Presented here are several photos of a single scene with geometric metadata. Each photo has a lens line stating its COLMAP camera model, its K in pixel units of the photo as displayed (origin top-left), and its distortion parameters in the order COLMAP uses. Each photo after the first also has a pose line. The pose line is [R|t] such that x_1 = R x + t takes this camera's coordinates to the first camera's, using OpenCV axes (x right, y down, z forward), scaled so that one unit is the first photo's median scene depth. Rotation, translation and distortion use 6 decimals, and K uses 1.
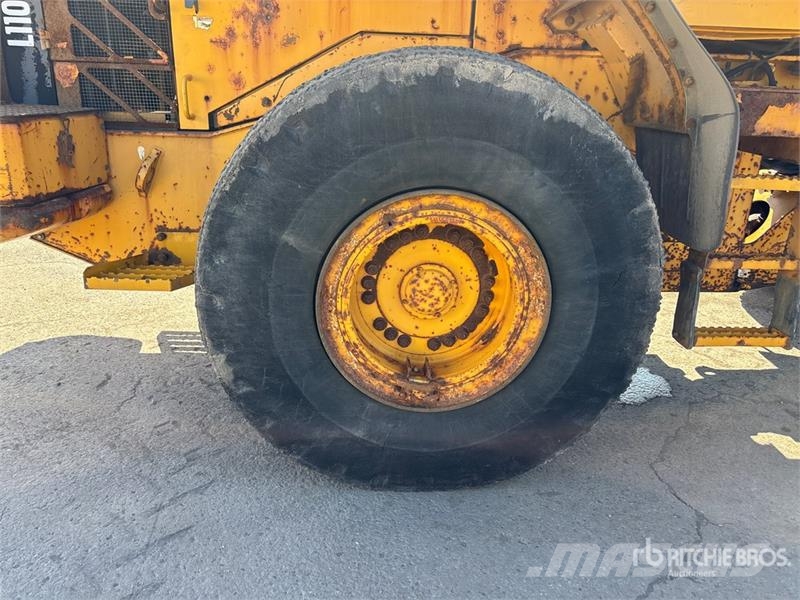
lens RADIAL K [[603.9, 0, 397.9], [0, 603.9, 291.1], [0, 0, 1]] dist [0.045242, -0.045411]
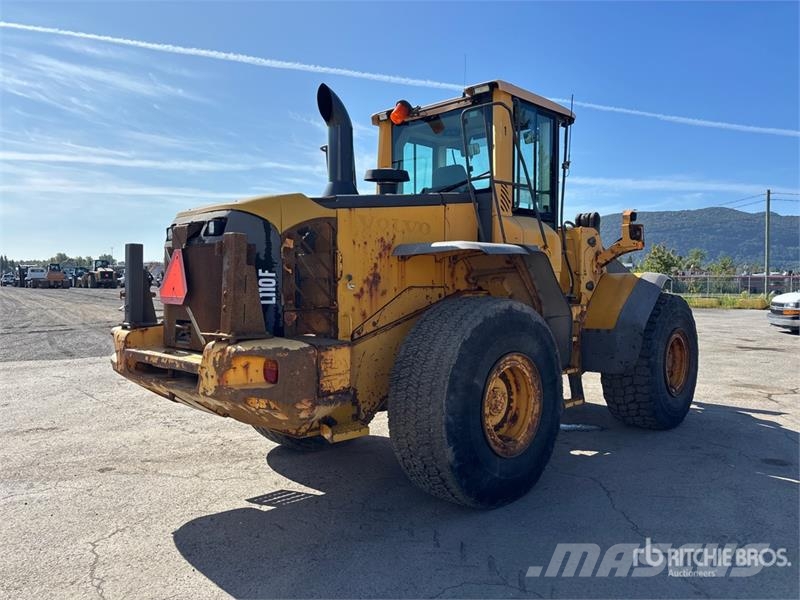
lens RADIAL K [[603.9, 0, 397.9], [0, 603.9, 291.1], [0, 0, 1]] dist [0.045242, -0.045411]
pose [[0.741020, -0.040839, 0.670240, -1.457741], [0.243071, 0.946770, -0.211052, -0.002530], [-0.625944, 0.319310, 0.711503, -0.398473]]
